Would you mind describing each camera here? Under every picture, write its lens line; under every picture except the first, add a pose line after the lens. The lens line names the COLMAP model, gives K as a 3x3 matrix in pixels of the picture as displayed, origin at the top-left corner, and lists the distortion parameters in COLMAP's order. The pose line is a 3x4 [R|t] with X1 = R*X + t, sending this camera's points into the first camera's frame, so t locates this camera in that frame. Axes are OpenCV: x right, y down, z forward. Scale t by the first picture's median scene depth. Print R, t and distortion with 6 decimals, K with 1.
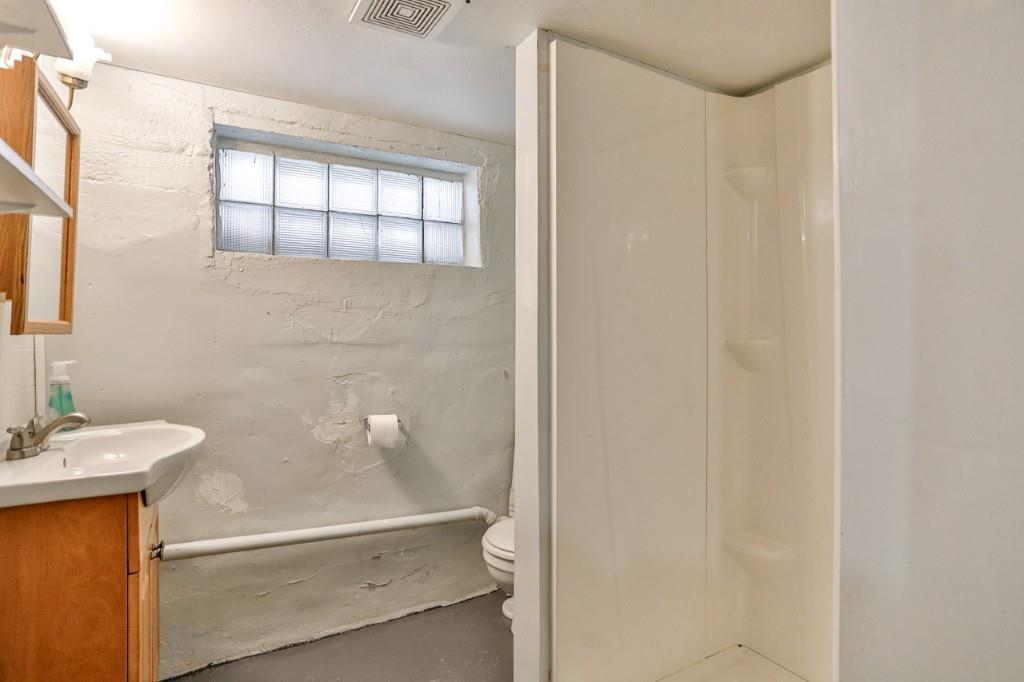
lens RADIAL K [[529.2, 0, 511.5], [0, 529.2, 337.3], [0, 0, 1]] dist [-0.057999, 0.035947]
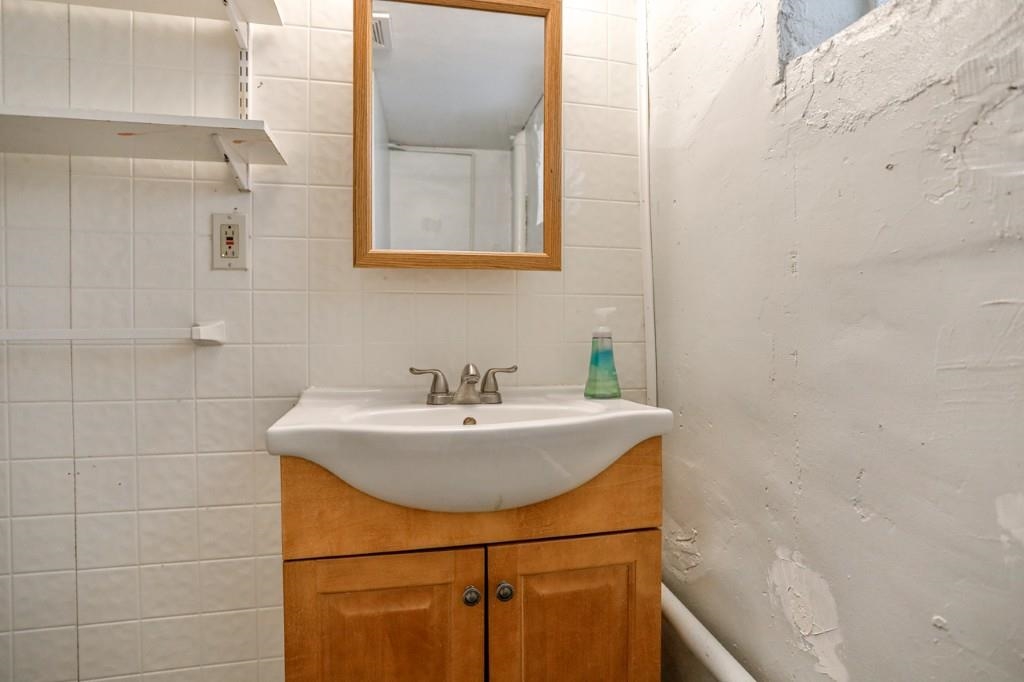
lens RADIAL K [[529.2, 0, 511.5], [0, 529.2, 337.3], [0, 0, 1]] dist [-0.057999, 0.035947]
pose [[-0.299837, 0.015552, -0.953864, -0.065820], [-0.001192, 0.999860, 0.016677, 0.062304], [0.953990, 0.006137, -0.299777, 0.895462]]
